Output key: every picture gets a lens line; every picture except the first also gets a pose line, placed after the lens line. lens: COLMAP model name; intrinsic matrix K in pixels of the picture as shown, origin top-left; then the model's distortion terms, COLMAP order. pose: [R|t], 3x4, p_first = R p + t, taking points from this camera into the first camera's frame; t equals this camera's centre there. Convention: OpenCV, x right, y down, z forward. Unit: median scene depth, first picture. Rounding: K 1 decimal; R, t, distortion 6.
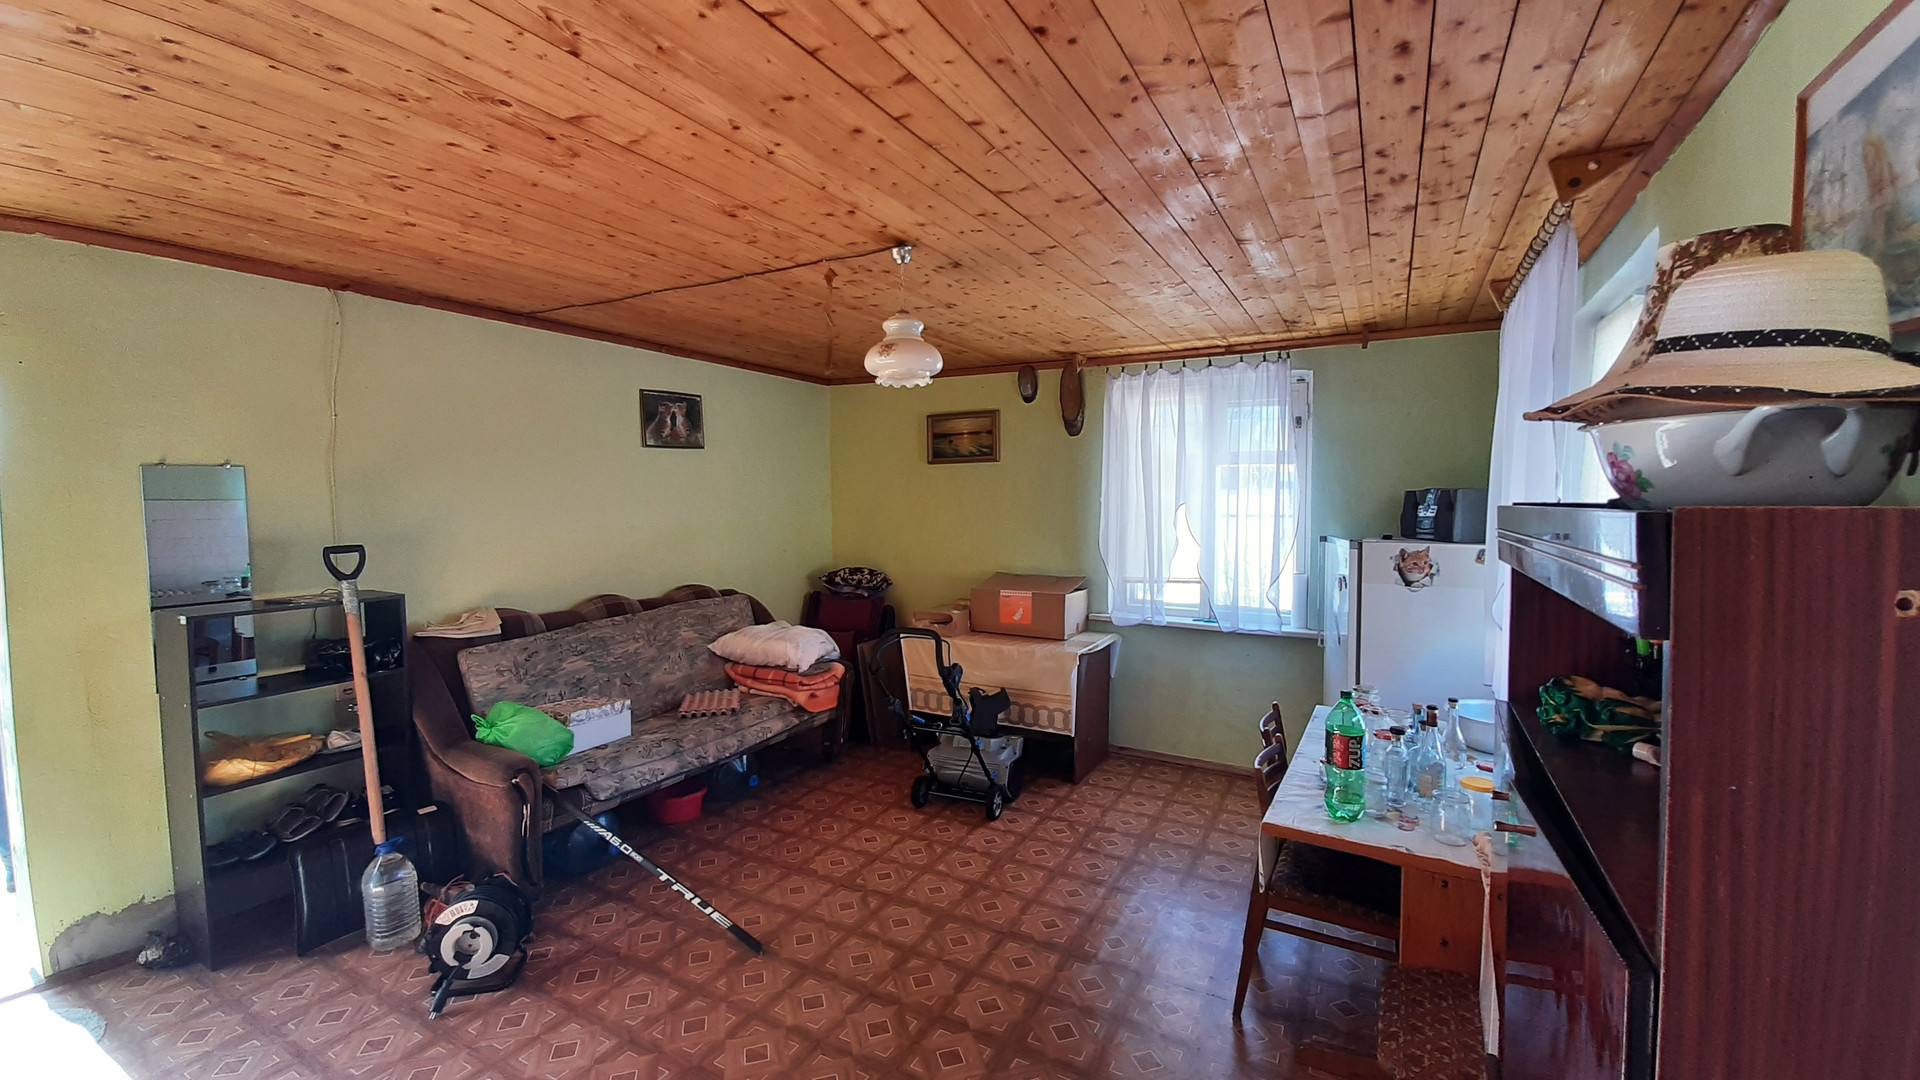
lens RADIAL K [[742.1, 0, 972.3], [0, 742.1, 521.4], [0, 0, 1]] dist [-0.000875, 0.000147]
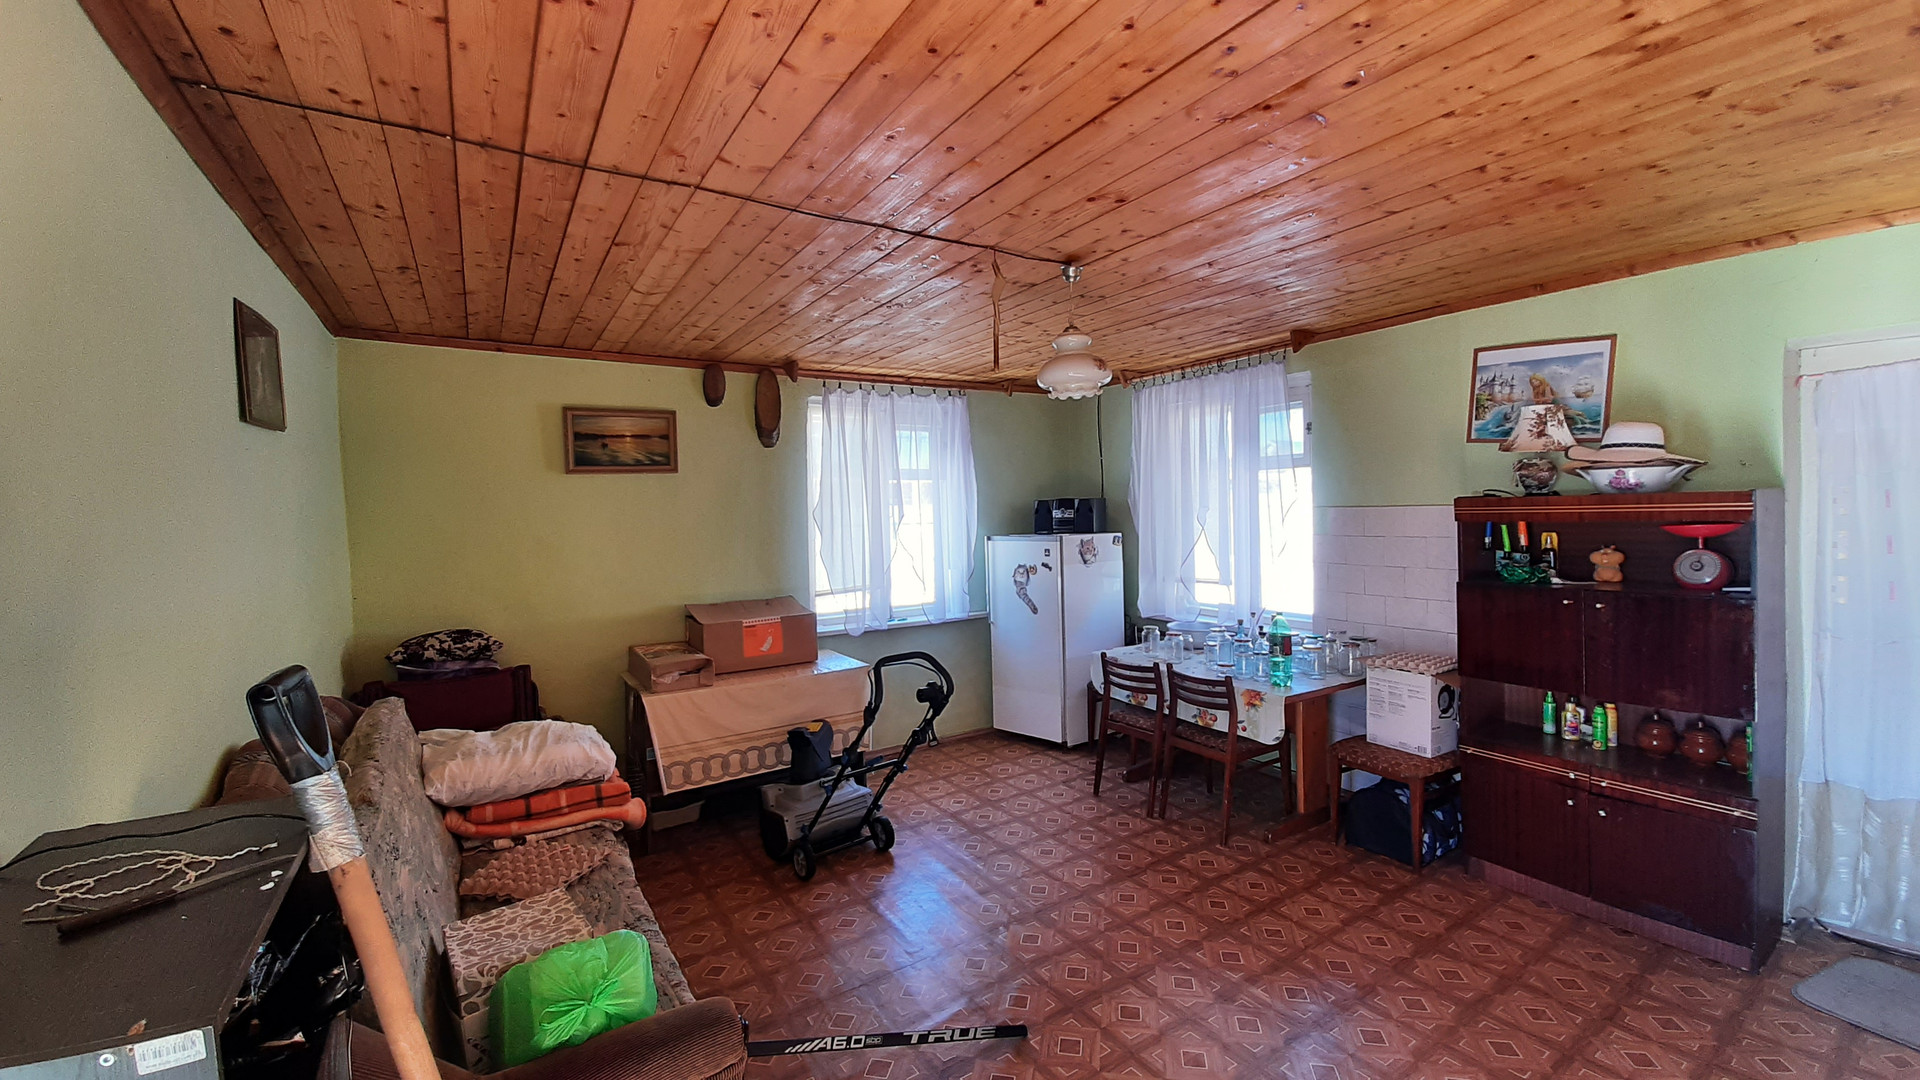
lens RADIAL K [[742.1, 0, 972.3], [0, 742.1, 521.4], [0, 0, 1]] dist [-0.000875, 0.000147]
pose [[0.480027, -0.029575, 0.876755, -0.642436], [0.056707, 0.998387, 0.002631, -0.011302], [-0.875419, 0.048455, 0.480930, 0.373839]]
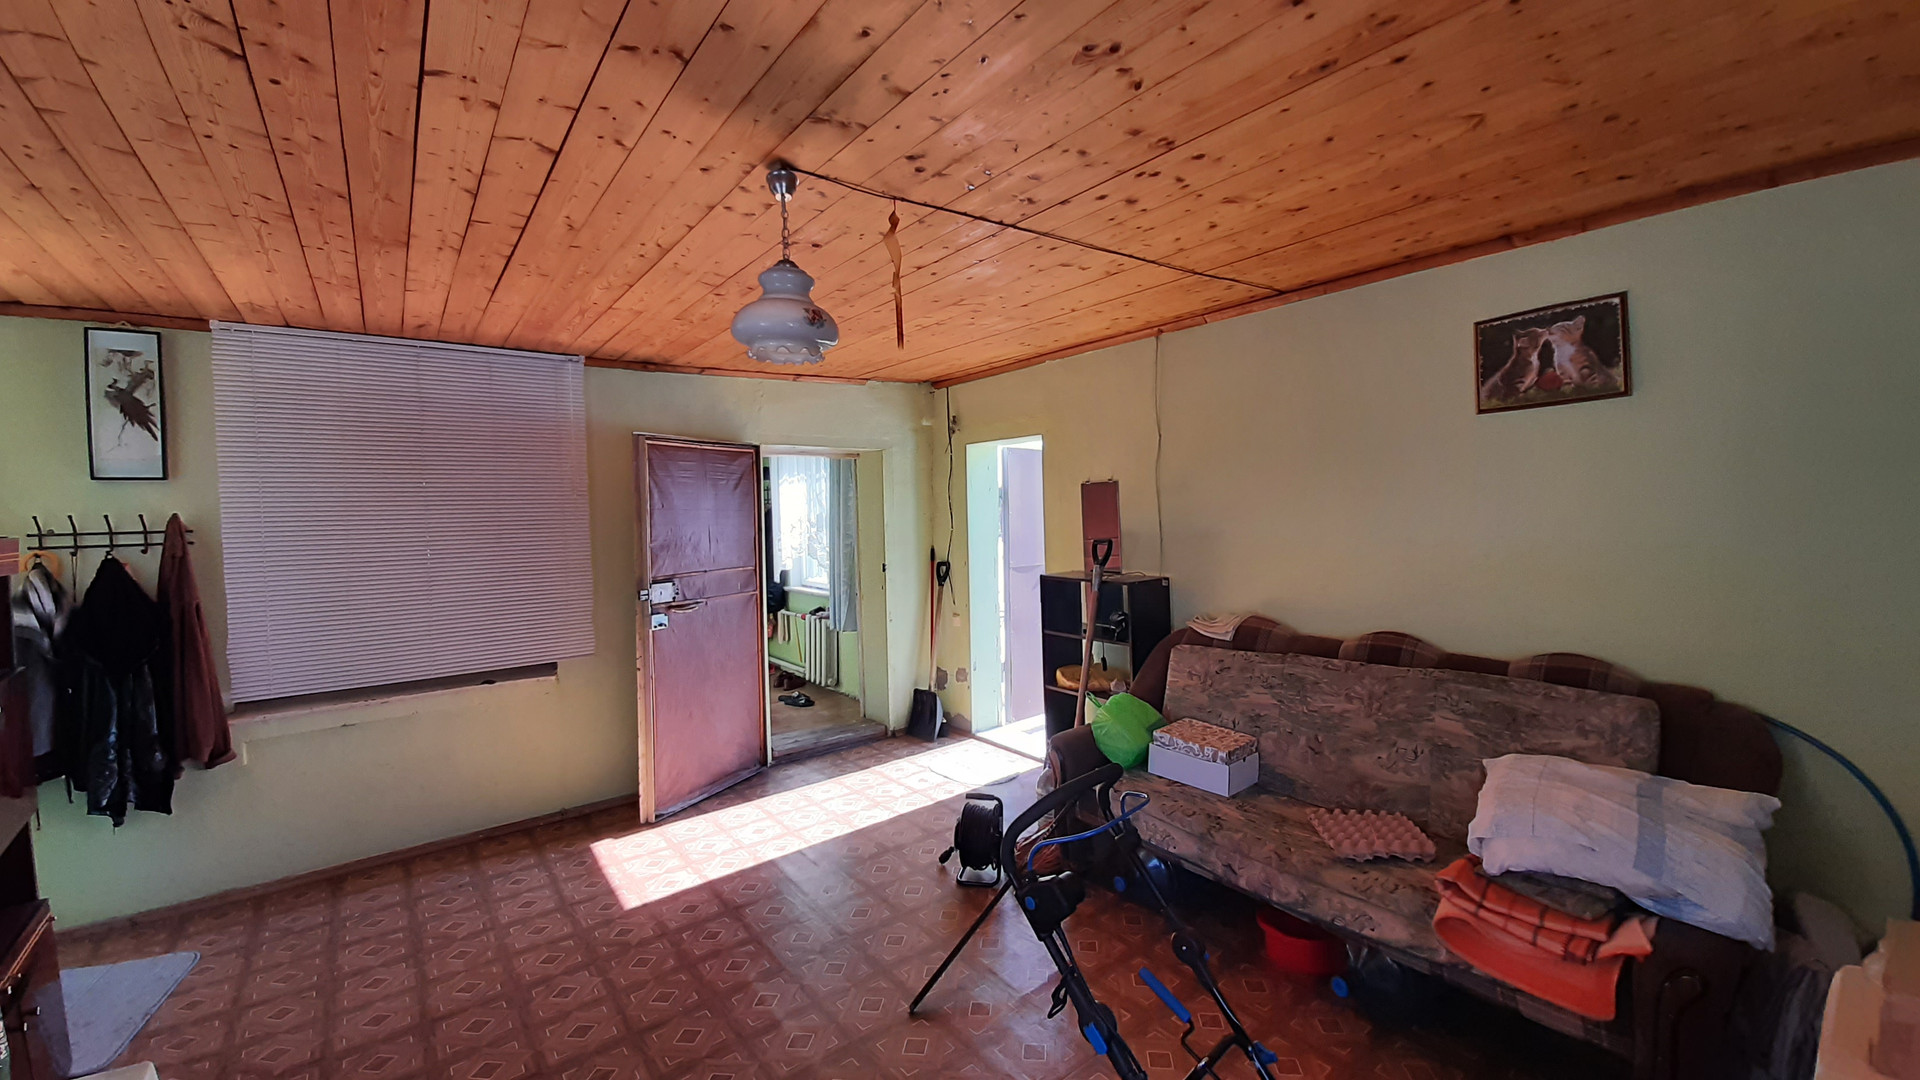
lens RADIAL K [[742.1, 0, 972.3], [0, 742.1, 521.4], [0, 0, 1]] dist [-0.000875, 0.000147]
pose [[-0.396547, 0.030373, -0.917512, 0.305929], [-0.006725, 0.999330, 0.035987, -0.029733], [0.917990, 0.020441, -0.396077, 0.865701]]
